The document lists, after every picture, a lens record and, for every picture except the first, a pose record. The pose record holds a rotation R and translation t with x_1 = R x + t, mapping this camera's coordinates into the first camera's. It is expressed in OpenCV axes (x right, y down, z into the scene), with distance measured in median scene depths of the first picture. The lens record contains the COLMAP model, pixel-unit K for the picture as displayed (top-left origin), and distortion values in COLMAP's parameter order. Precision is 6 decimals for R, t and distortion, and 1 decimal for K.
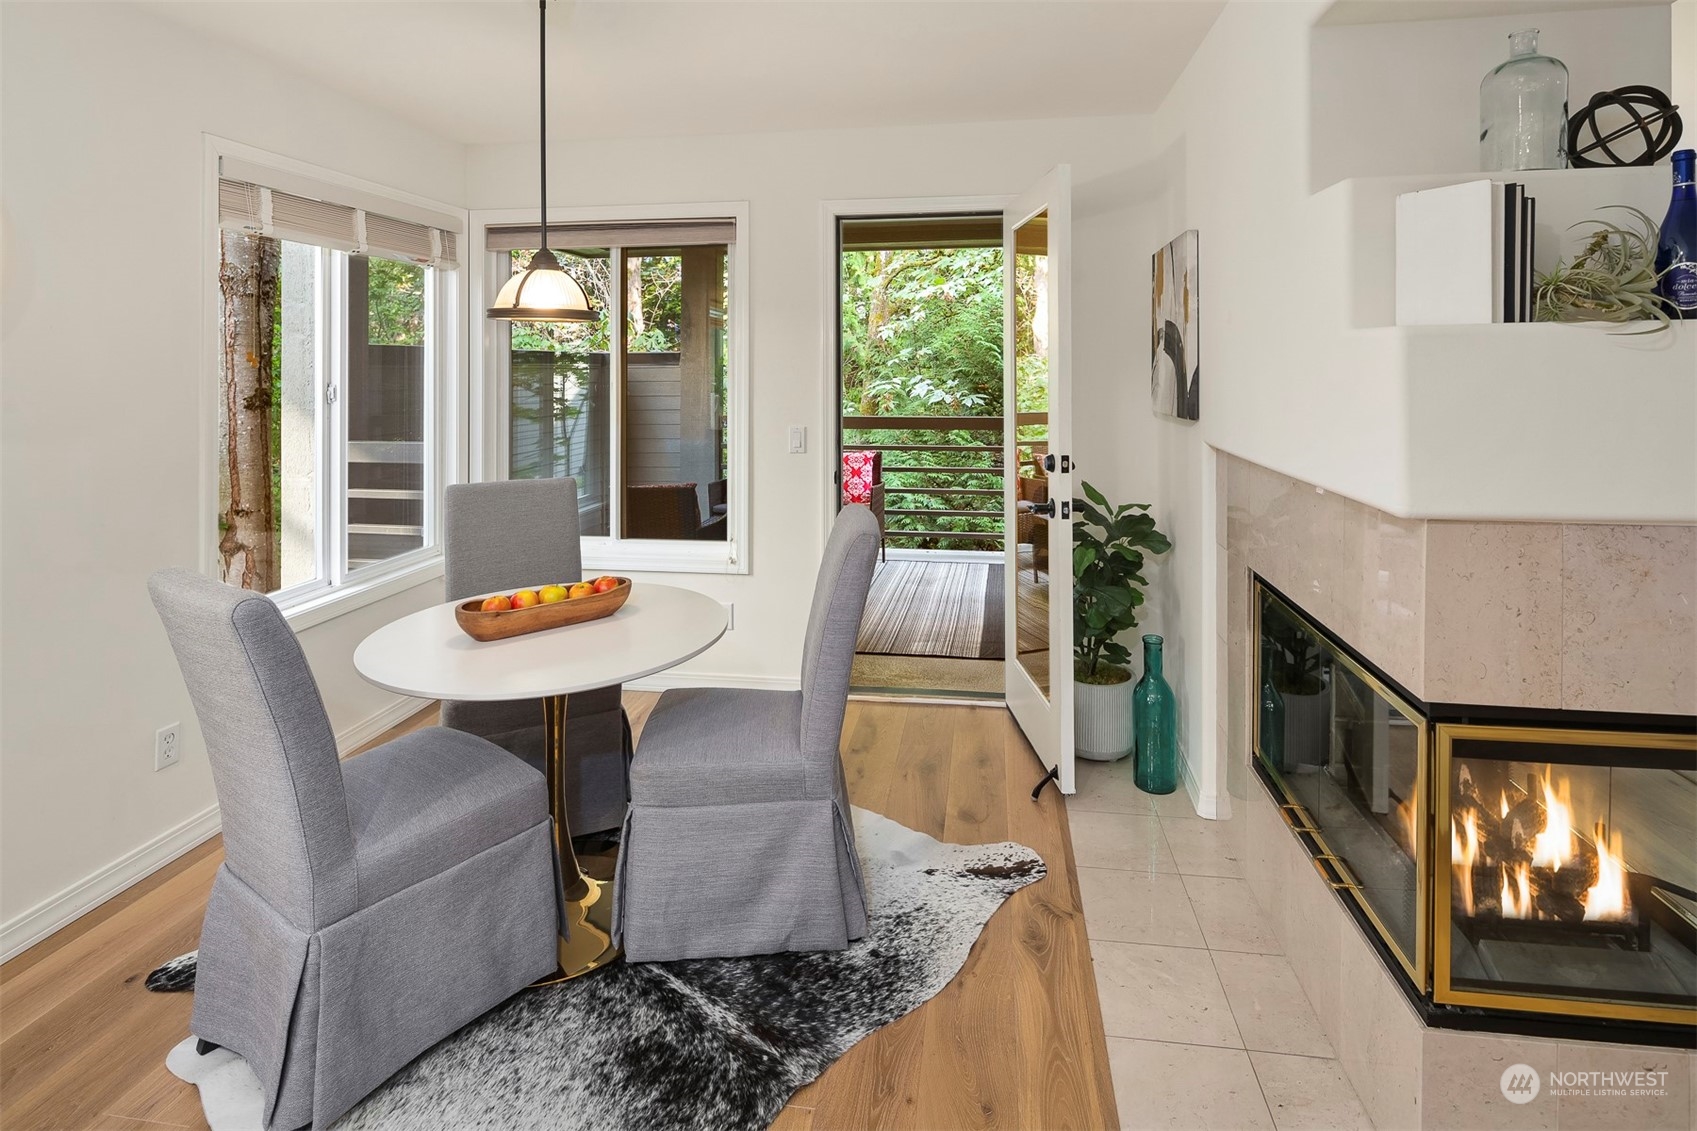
lens RADIAL K [[837.3, 0, 852.2], [0, 837.3, 362.8], [0, 0, 1]] dist [0.001119, -0.002795]
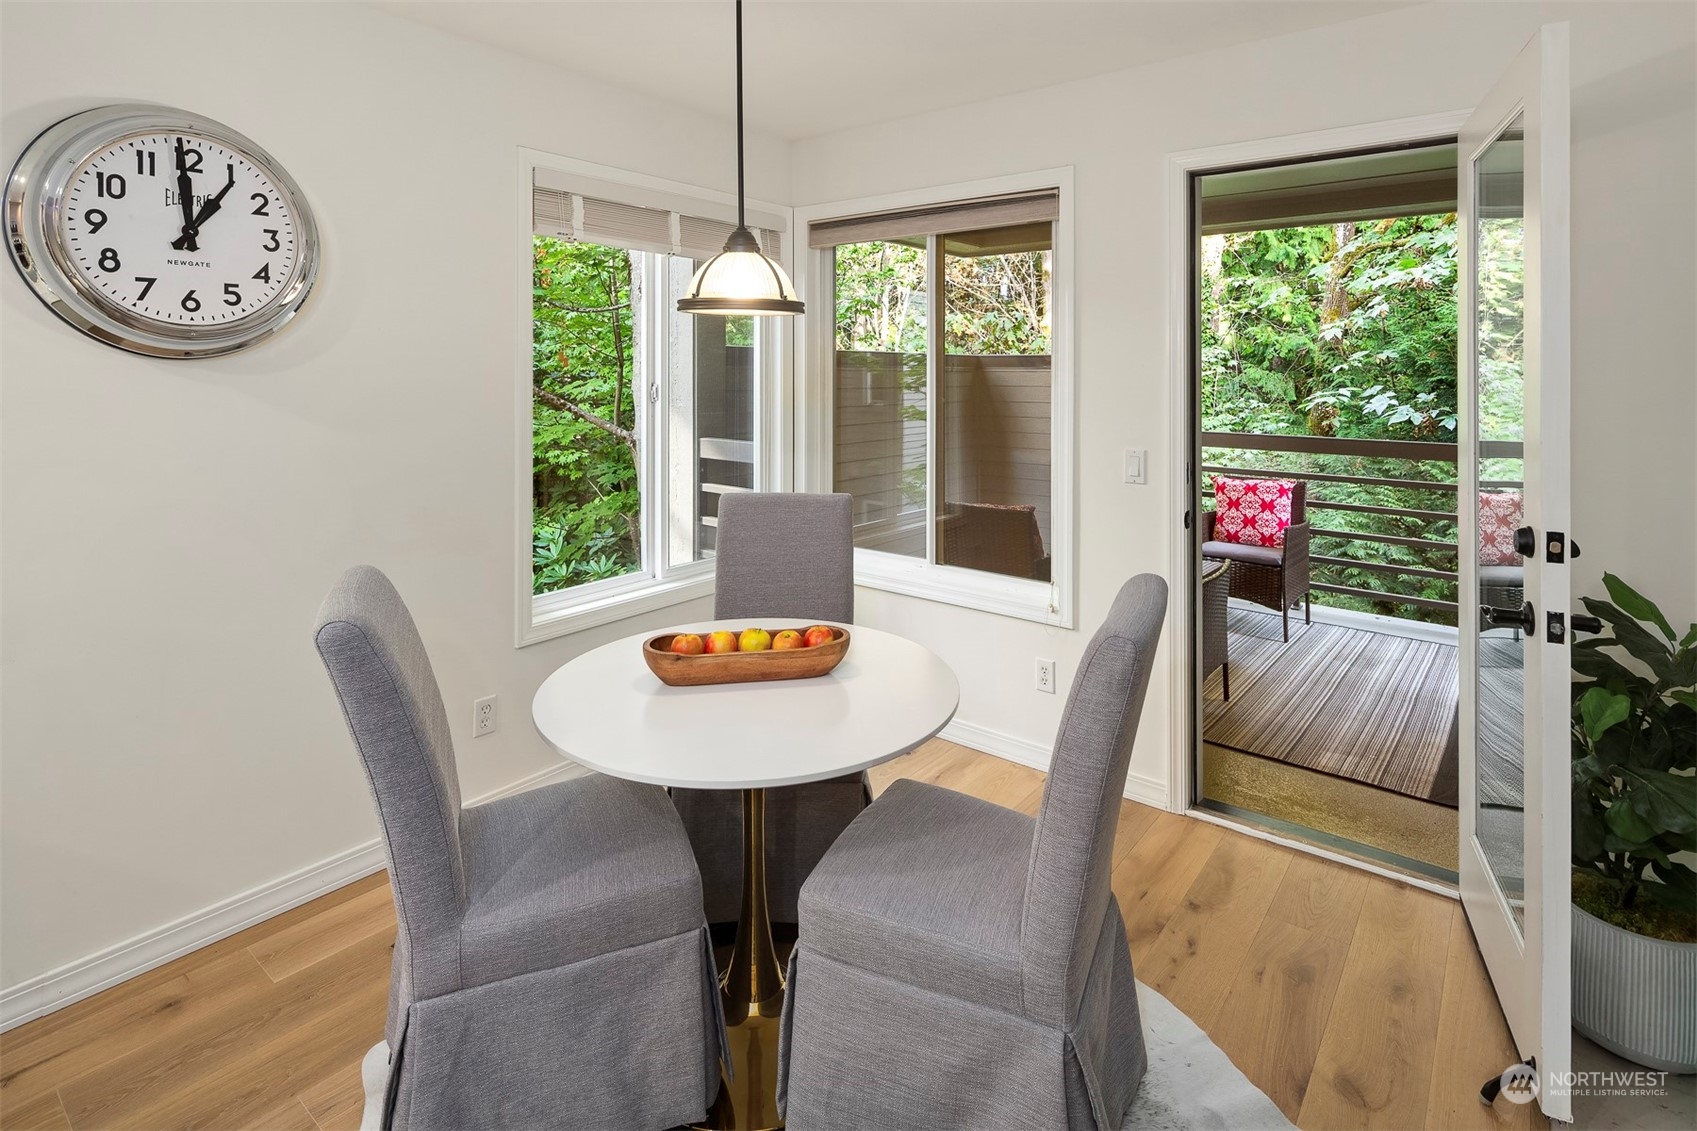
lens RADIAL K [[837.3, 0, 852.2], [0, 837.3, 362.8], [0, 0, 1]] dist [0.001119, -0.002795]
pose [[0.872456, 0.006238, -0.488654, 0.095856], [-0.008478, 0.999961, -0.002371, 0.000031], [0.488620, 0.006211, 0.872475, 0.222504]]
